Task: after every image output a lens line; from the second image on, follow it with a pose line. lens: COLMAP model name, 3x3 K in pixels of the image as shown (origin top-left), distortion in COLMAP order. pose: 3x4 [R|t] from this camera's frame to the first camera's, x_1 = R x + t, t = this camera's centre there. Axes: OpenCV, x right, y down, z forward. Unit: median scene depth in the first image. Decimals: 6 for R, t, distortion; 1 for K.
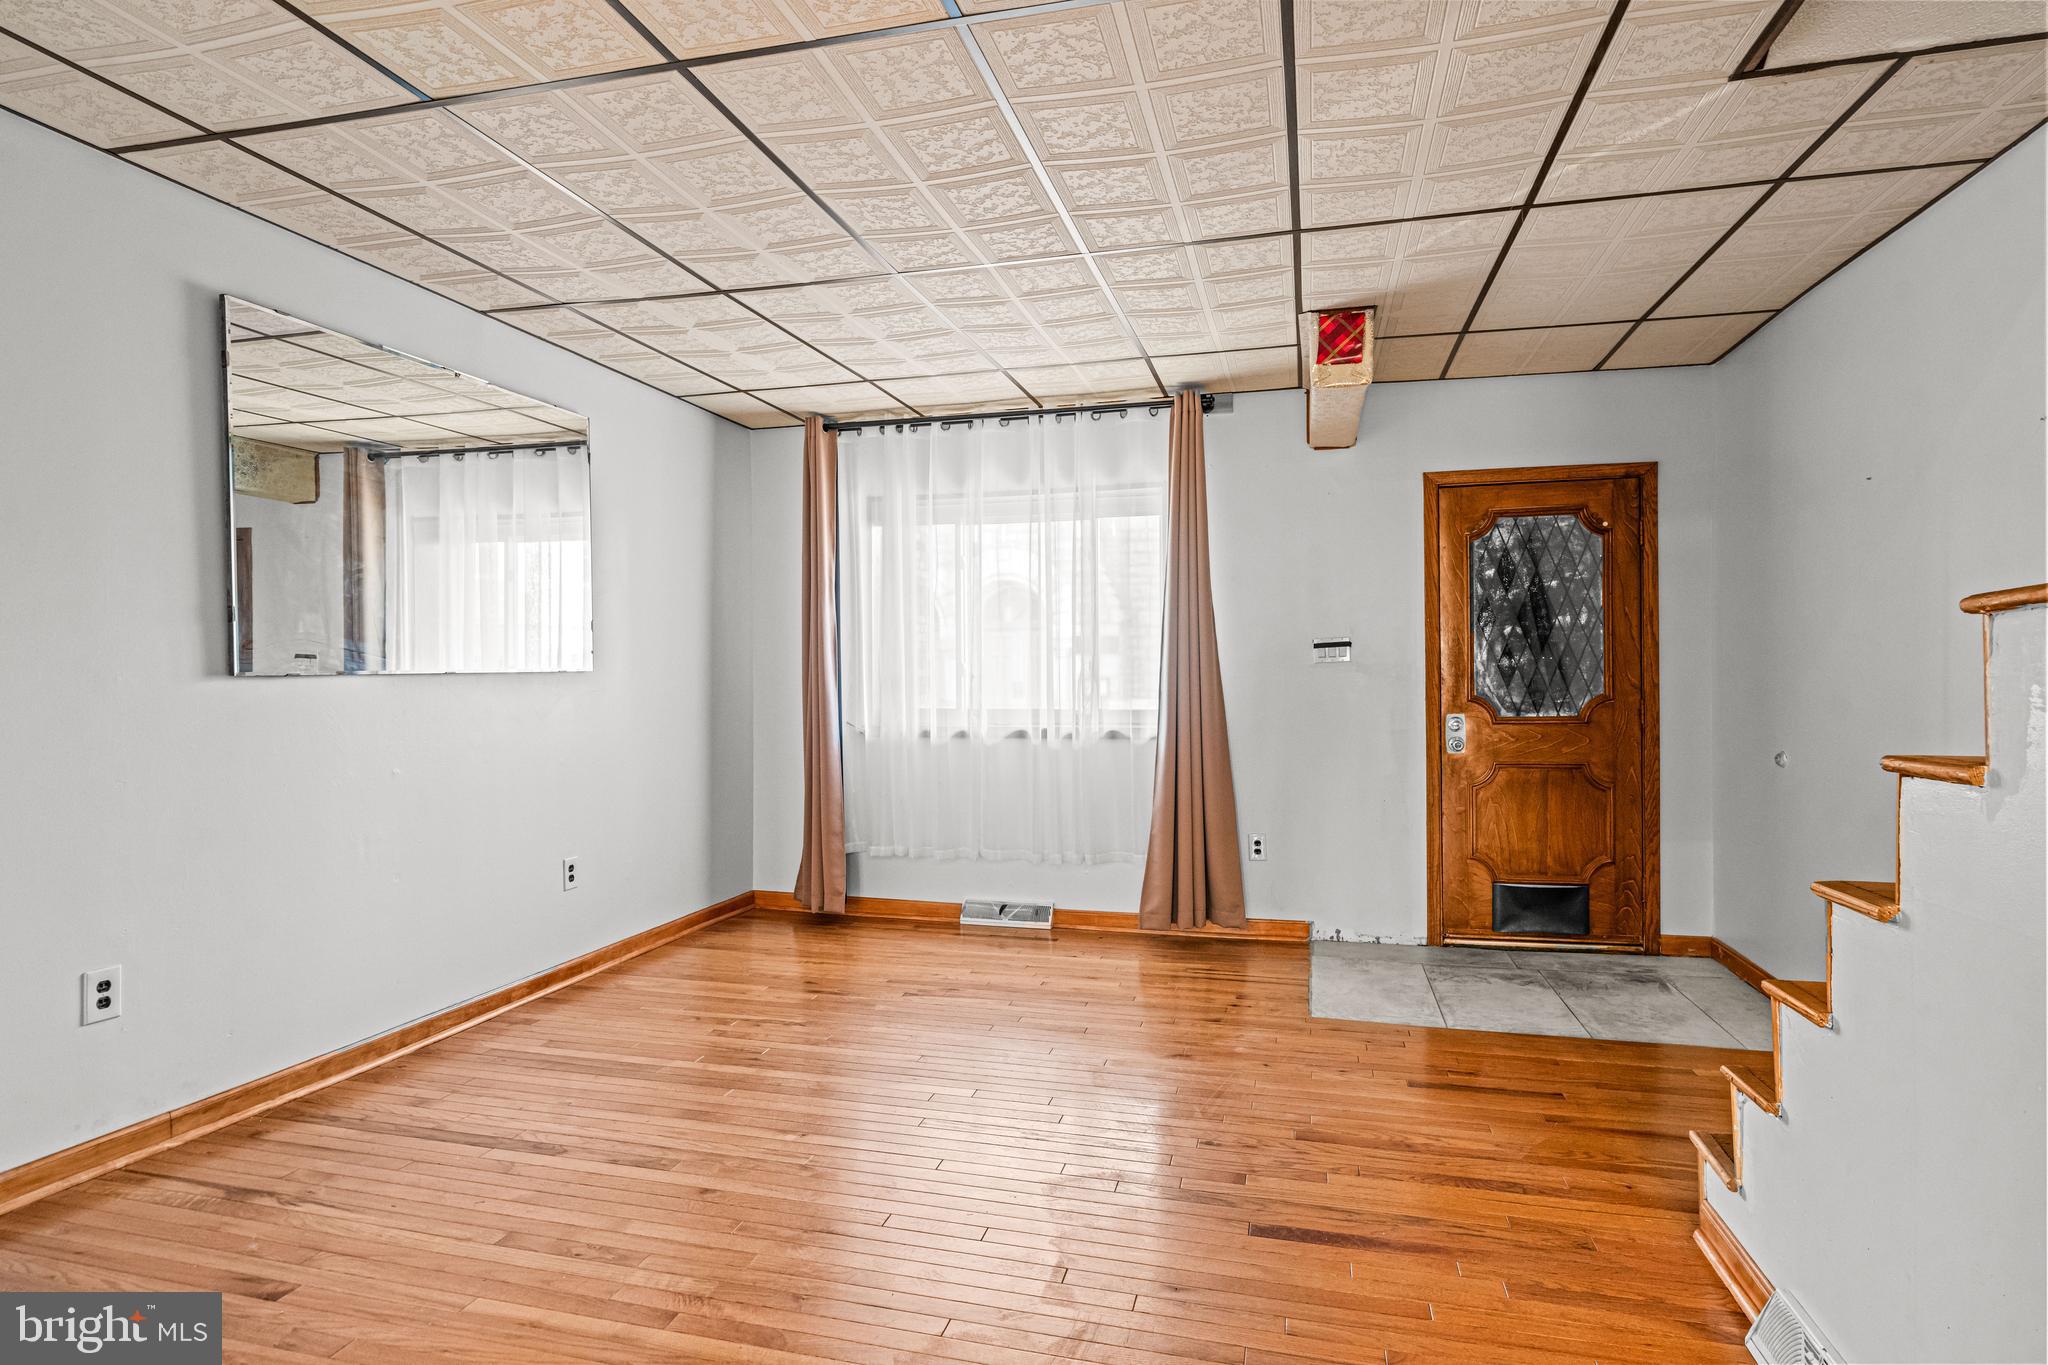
lens RADIAL K [[1098.5, 0, 1028.3], [0, 1098.5, 684.6], [0, 0, 1]] dist [0.007117, -0.001051]
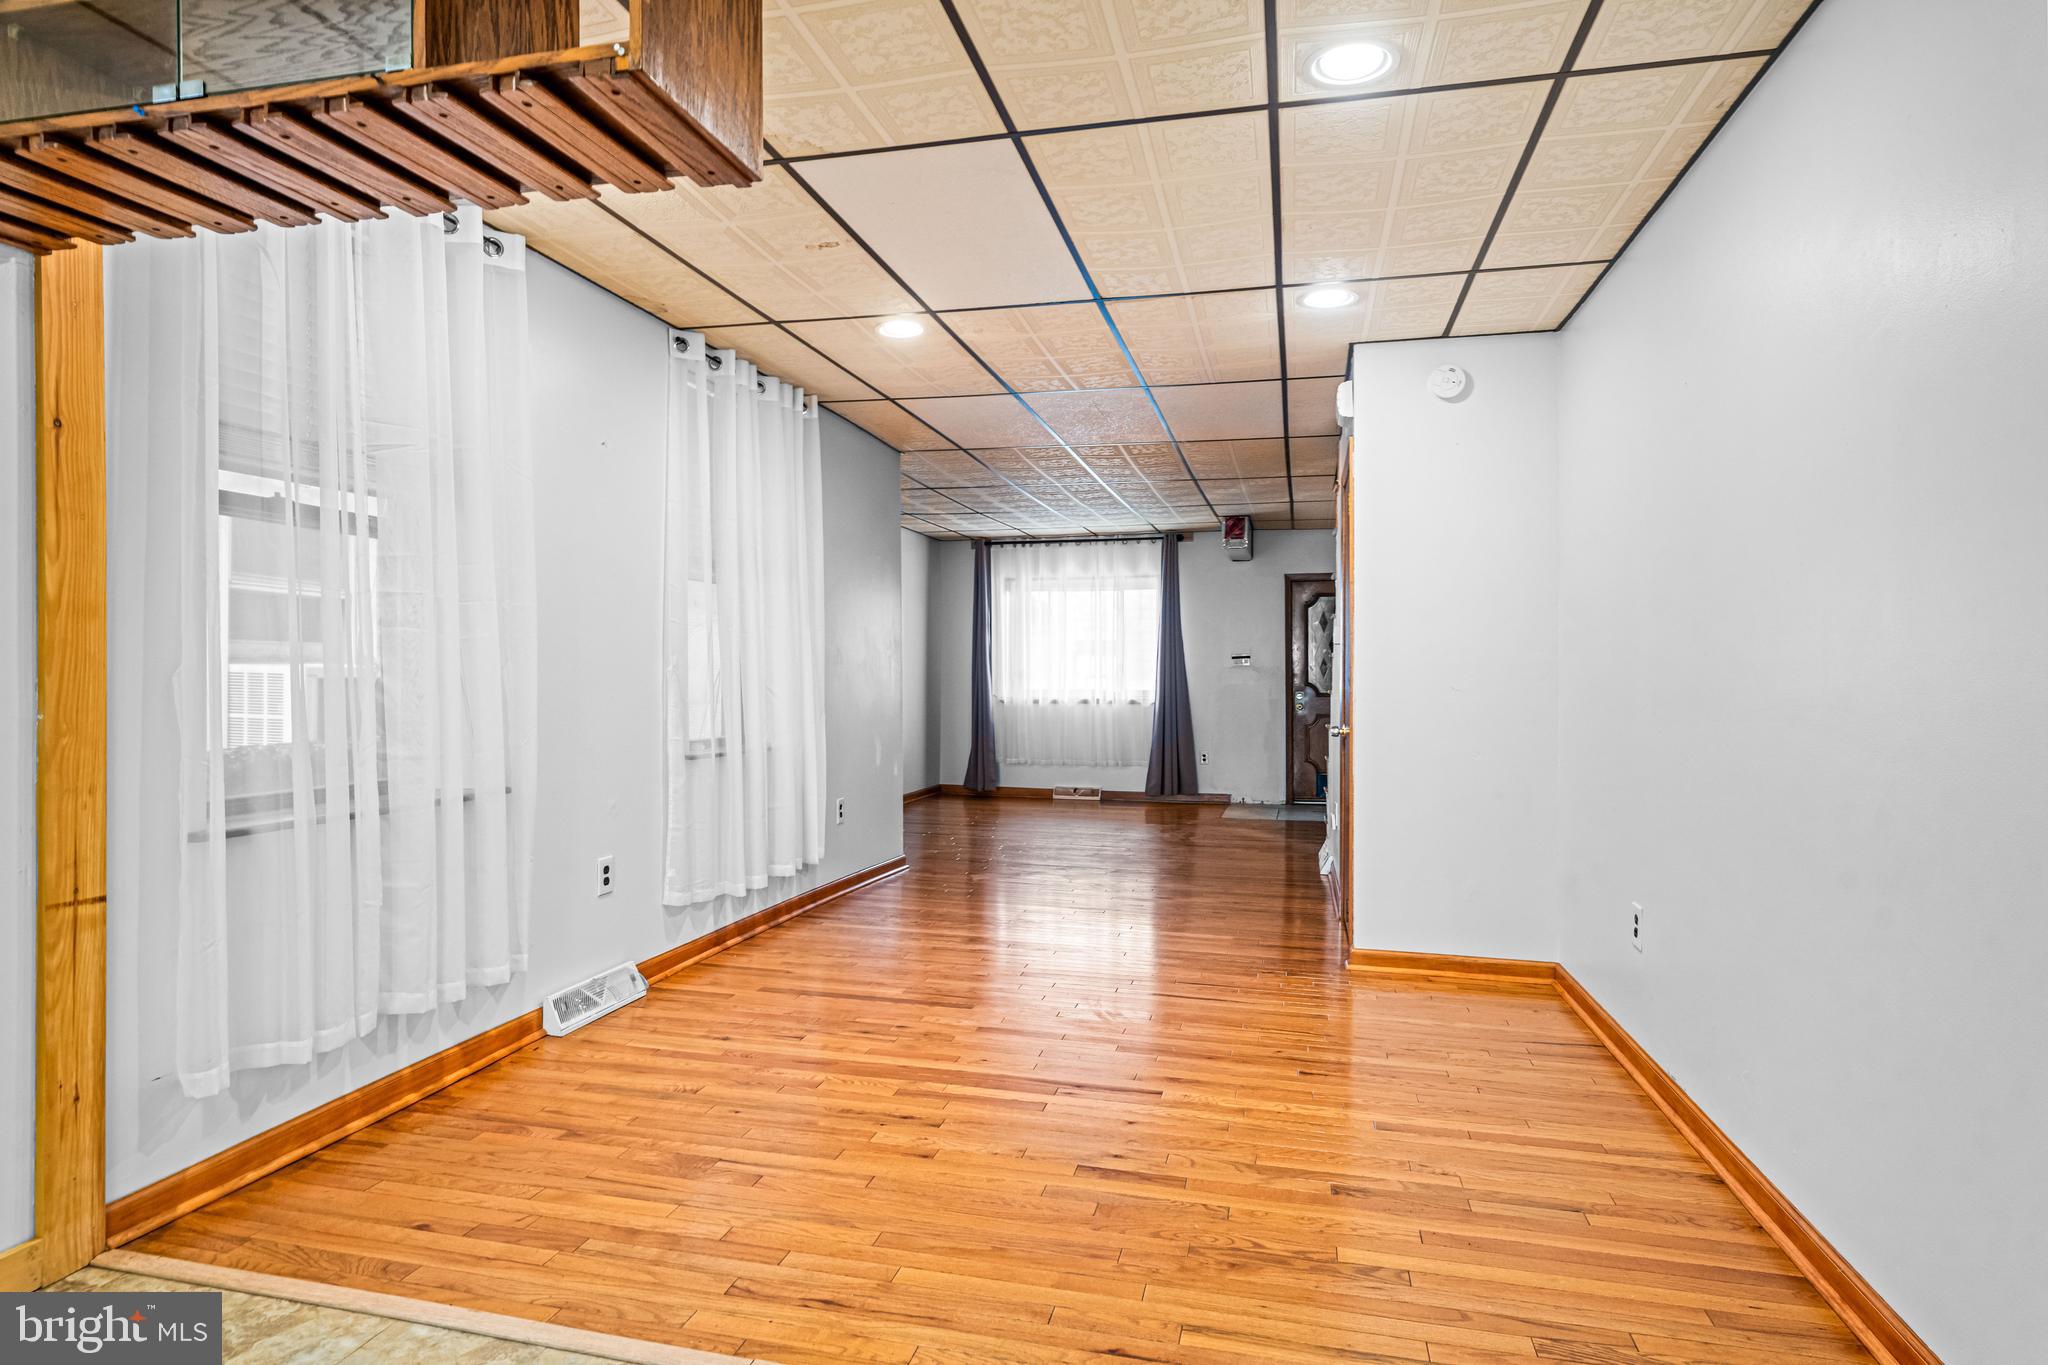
lens RADIAL K [[1135.4, 0, 1016.2], [0, 1135.4, 678.1], [0, 0, 1]] dist [0.021041, -0.001748]
pose [[0.999904, 0.007343, 0.011716, -0.163214], [-0.007300, 0.999966, -0.003727, 0.012454], [-0.011743, 0.003641, 0.999924, -1.092490]]
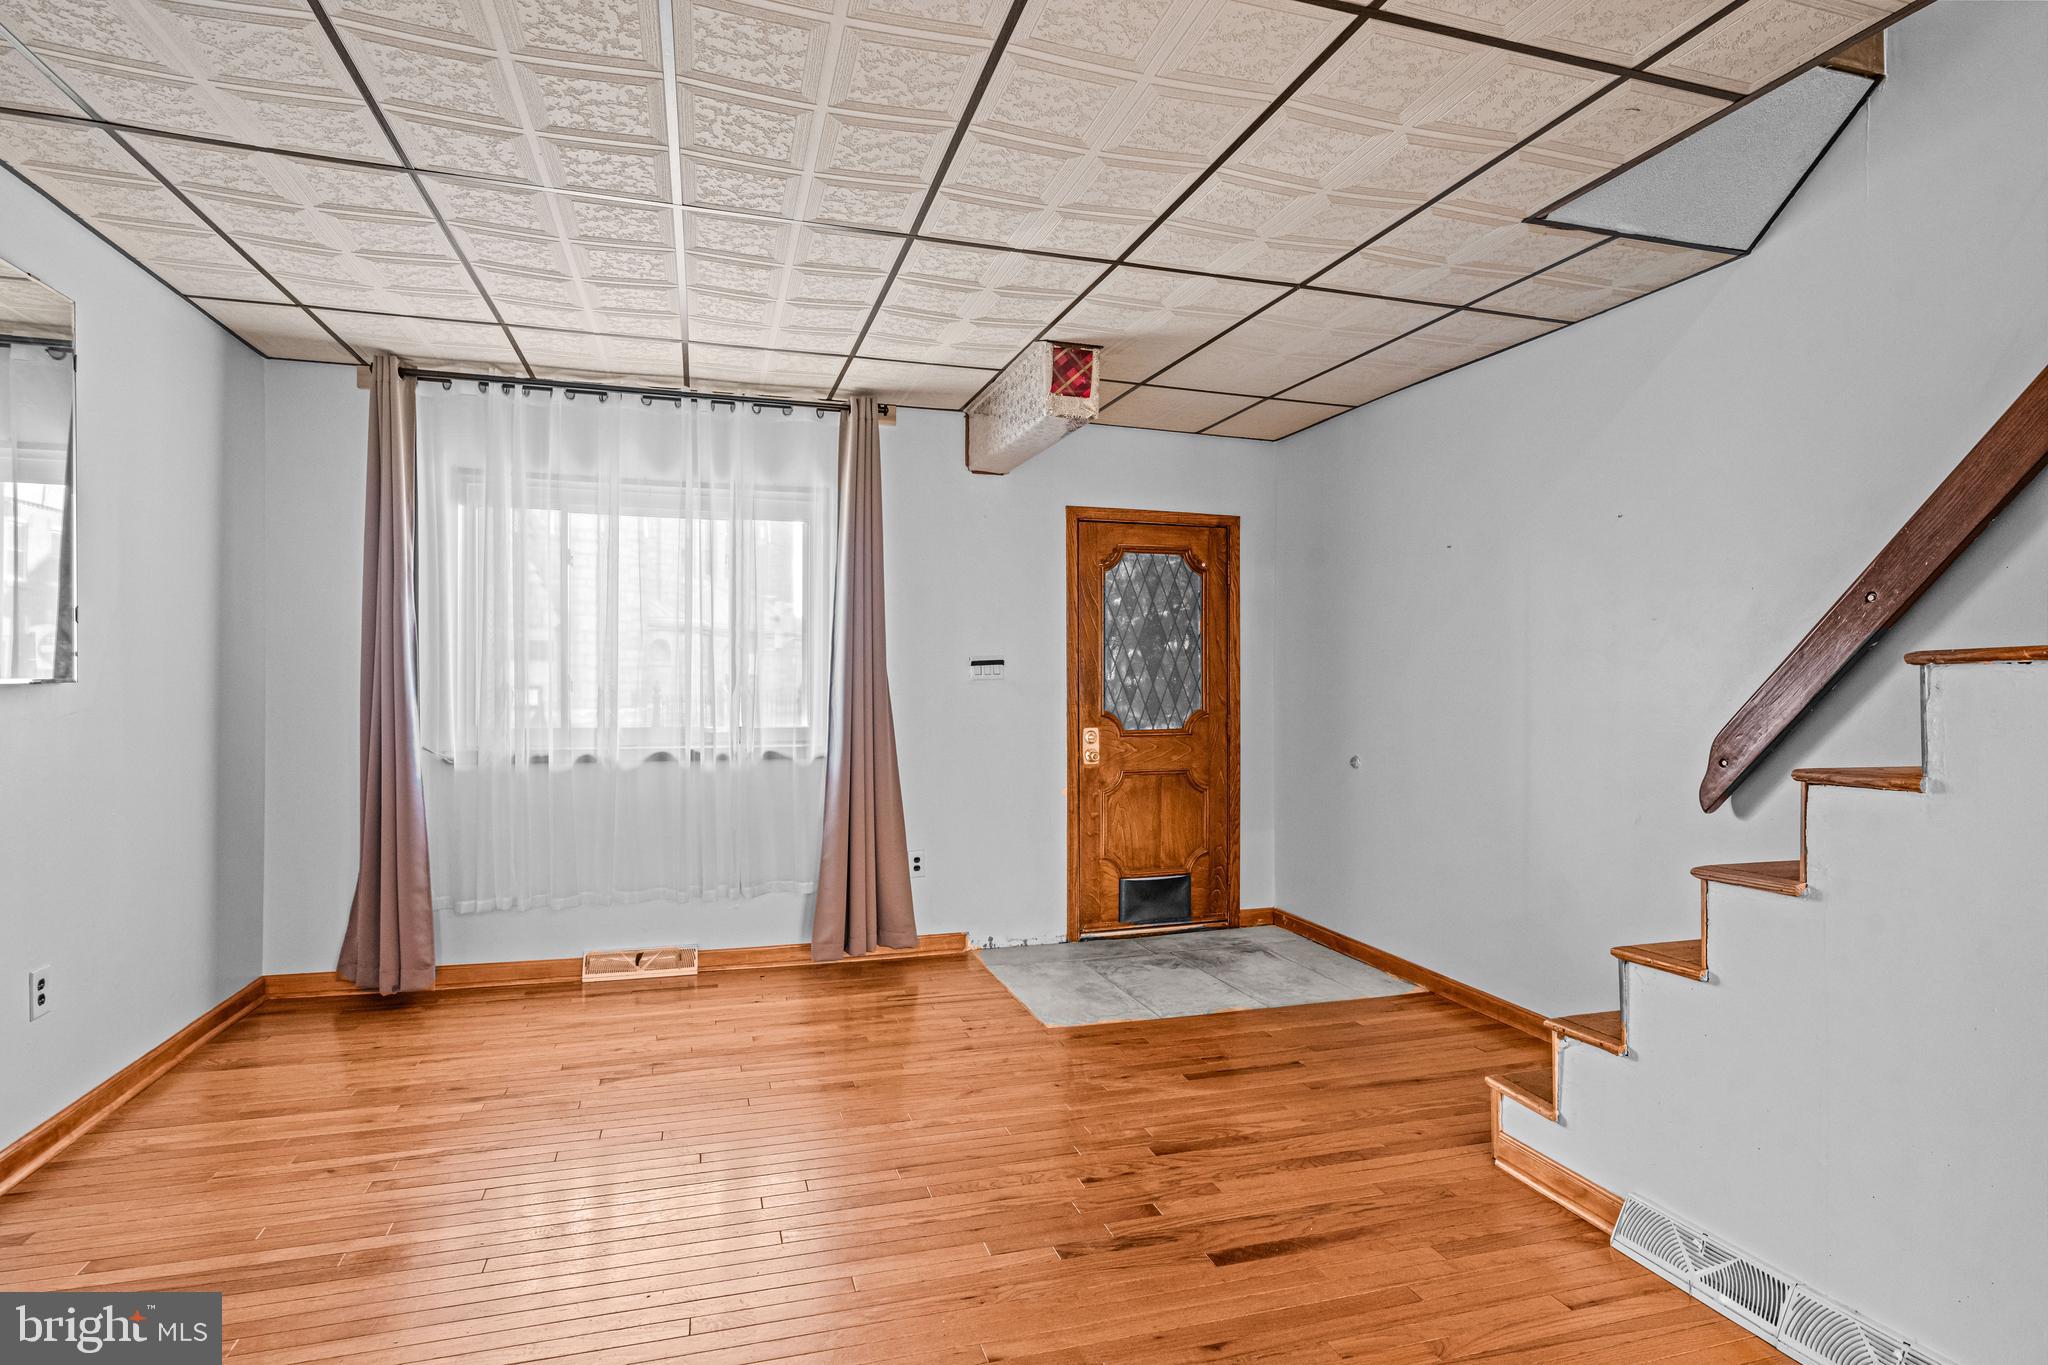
lens RADIAL K [[1055.3, 0, 1032.4], [0, 1055.3, 684.1], [0, 0, 1]] dist [0.008339, -0.000971]
pose [[0.850858, 0.008913, 0.525320, -0.210994], [-0.004421, 0.999942, -0.009805, -0.006355], [-0.525377, 0.006020, 0.850848, 0.130470]]
